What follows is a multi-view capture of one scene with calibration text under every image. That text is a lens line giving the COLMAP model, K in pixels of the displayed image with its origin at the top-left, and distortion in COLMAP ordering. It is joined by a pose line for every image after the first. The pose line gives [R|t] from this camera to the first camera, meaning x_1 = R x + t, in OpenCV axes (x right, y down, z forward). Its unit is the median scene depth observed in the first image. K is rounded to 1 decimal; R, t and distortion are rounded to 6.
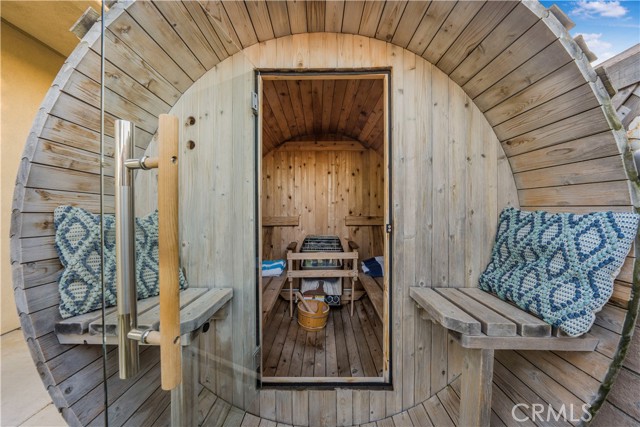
lens RADIAL K [[239.7, 0, 318.7], [0, 239.7, 211.9], [0, 0, 1]] dist [-0.011214, 0.001055]
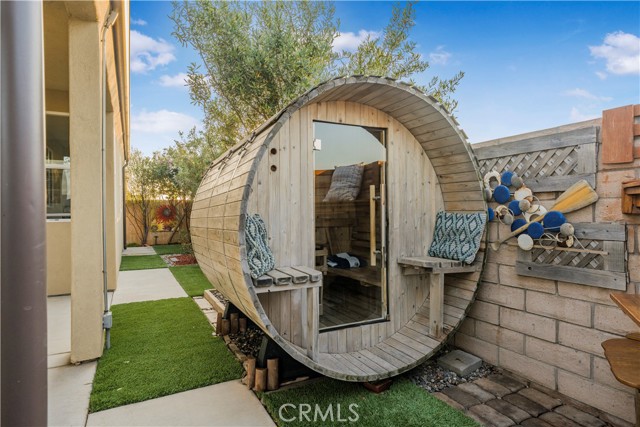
lens RADIAL K [[372.0, 0, 319.8], [0, 372.0, 215.3], [0, 0, 1]] dist [0.004252, -0.001658]
pose [[0.887915, -0.009545, 0.459909, -1.451397], [0.010919, 0.999940, -0.000328, 0.004308], [-0.459878, 0.005313, 0.887966, -1.207238]]
